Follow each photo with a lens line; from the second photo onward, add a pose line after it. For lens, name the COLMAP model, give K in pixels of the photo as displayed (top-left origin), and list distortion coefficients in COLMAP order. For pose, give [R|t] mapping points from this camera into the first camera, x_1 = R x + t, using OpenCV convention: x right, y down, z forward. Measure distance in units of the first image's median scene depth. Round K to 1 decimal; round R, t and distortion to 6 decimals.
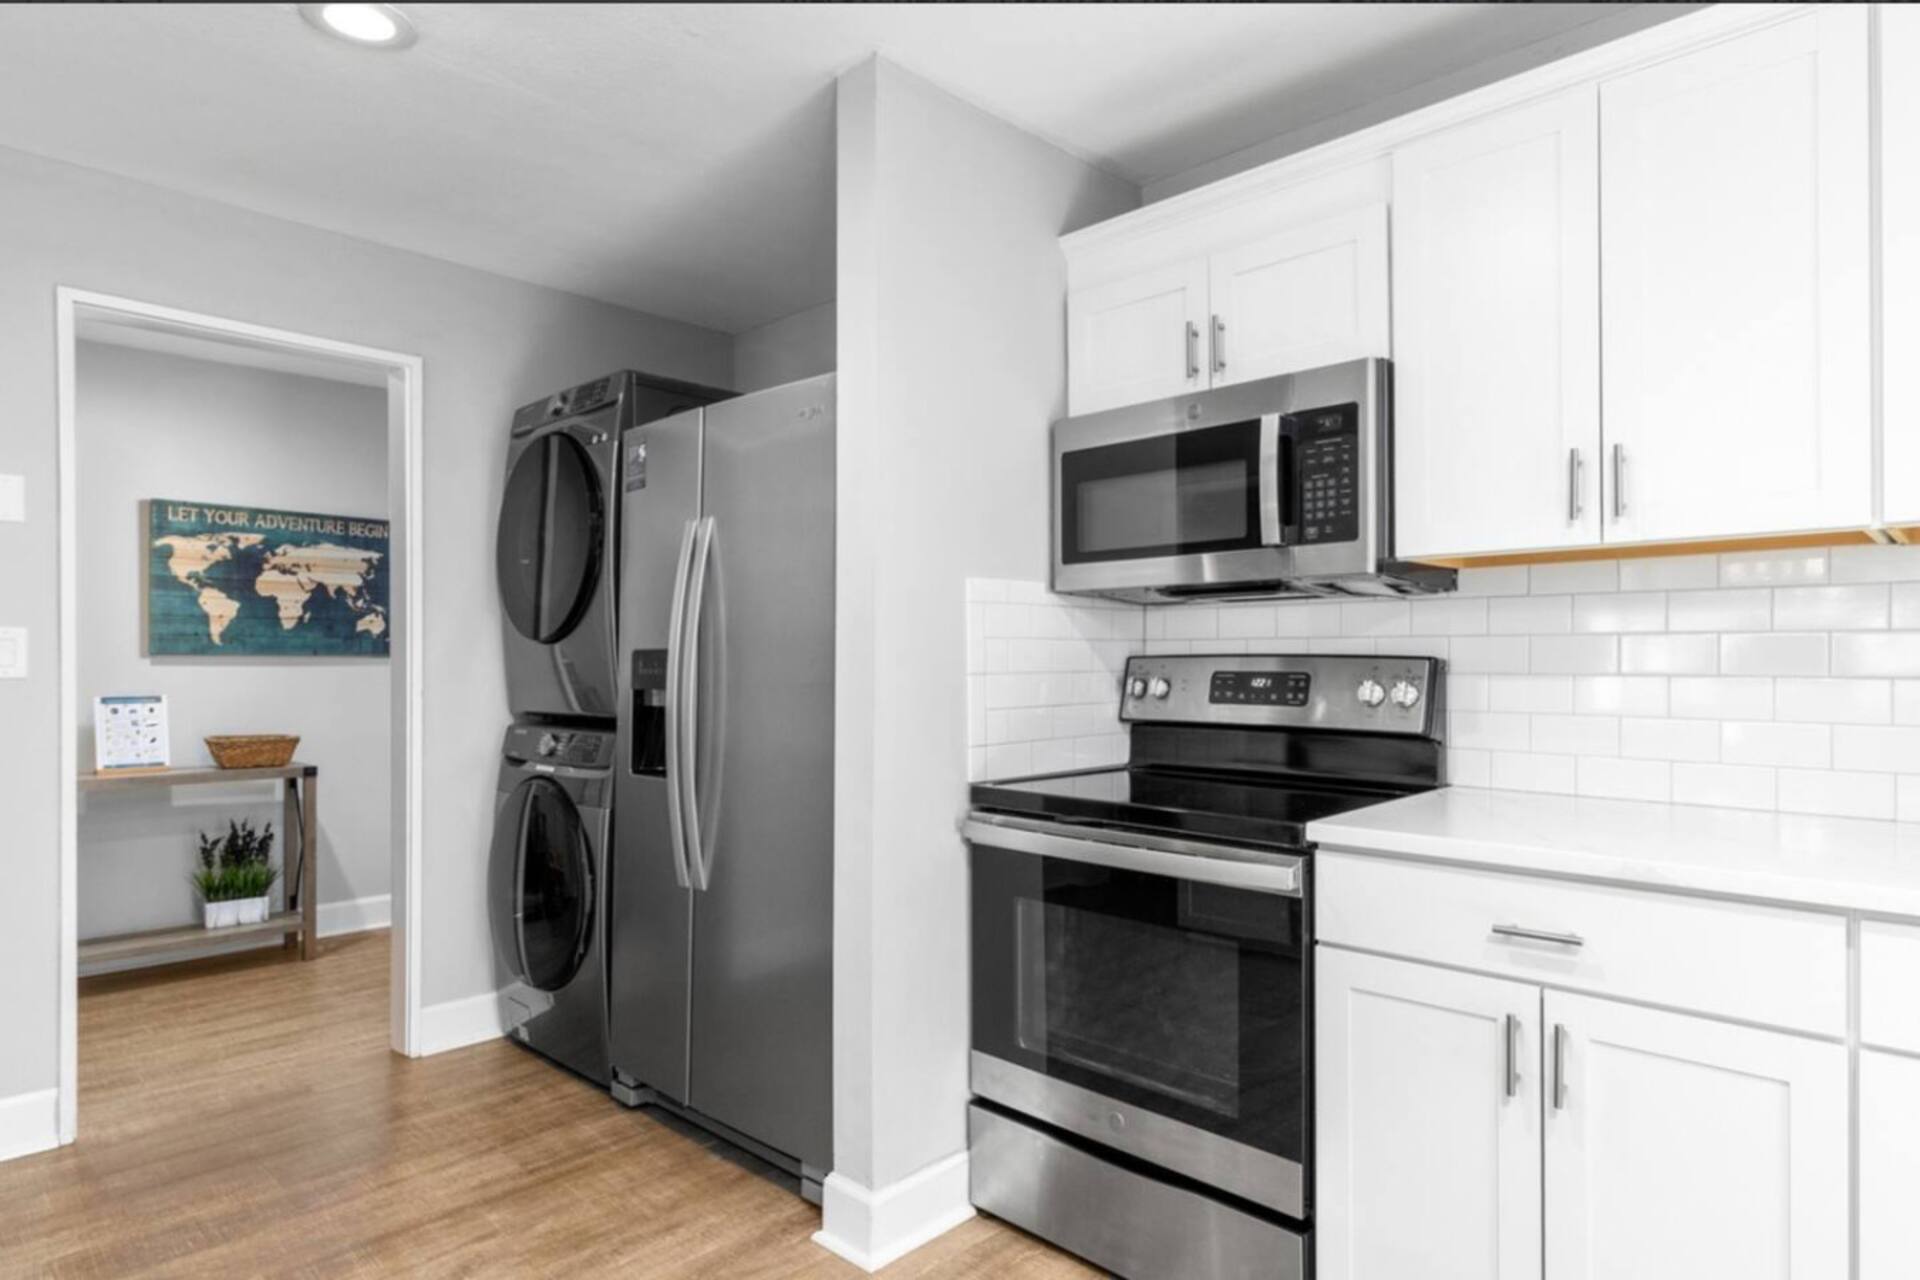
lens RADIAL K [[1095.7, 0, 960.0], [0, 1095.7, 640.0], [0, 0, 1]] dist [-0.002280, -0.000410]
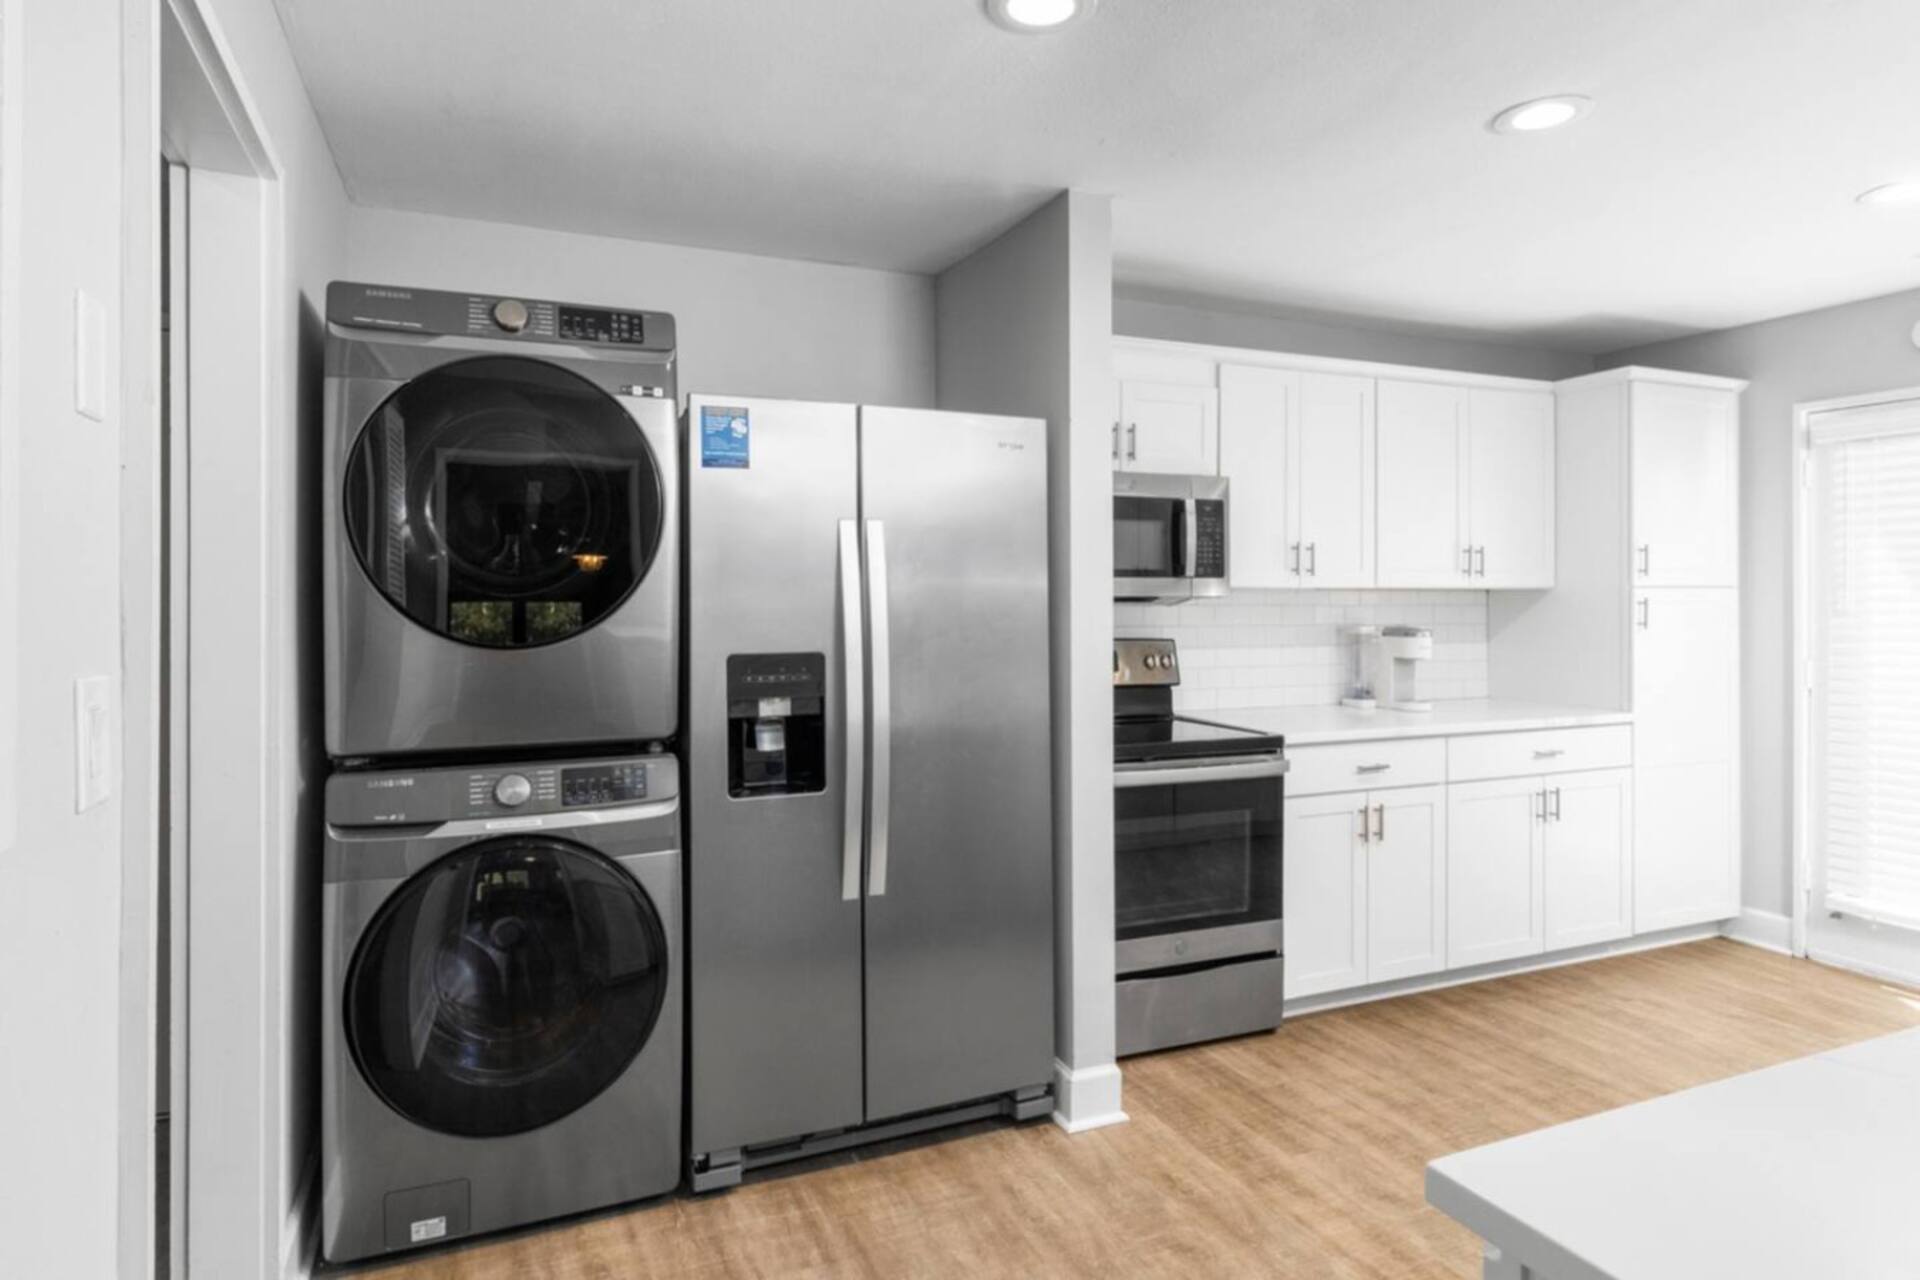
lens RADIAL K [[1082.3, 0, 957.1], [0, 1082.3, 597.1], [0, 0, 1]] dist [0.001677, 0.000310]
pose [[0.382705, 0.004881, 0.923858, -1.256436], [-0.012438, 0.999923, -0.000130, -0.047088], [-0.923787, -0.011441, 0.382737, 0.637197]]
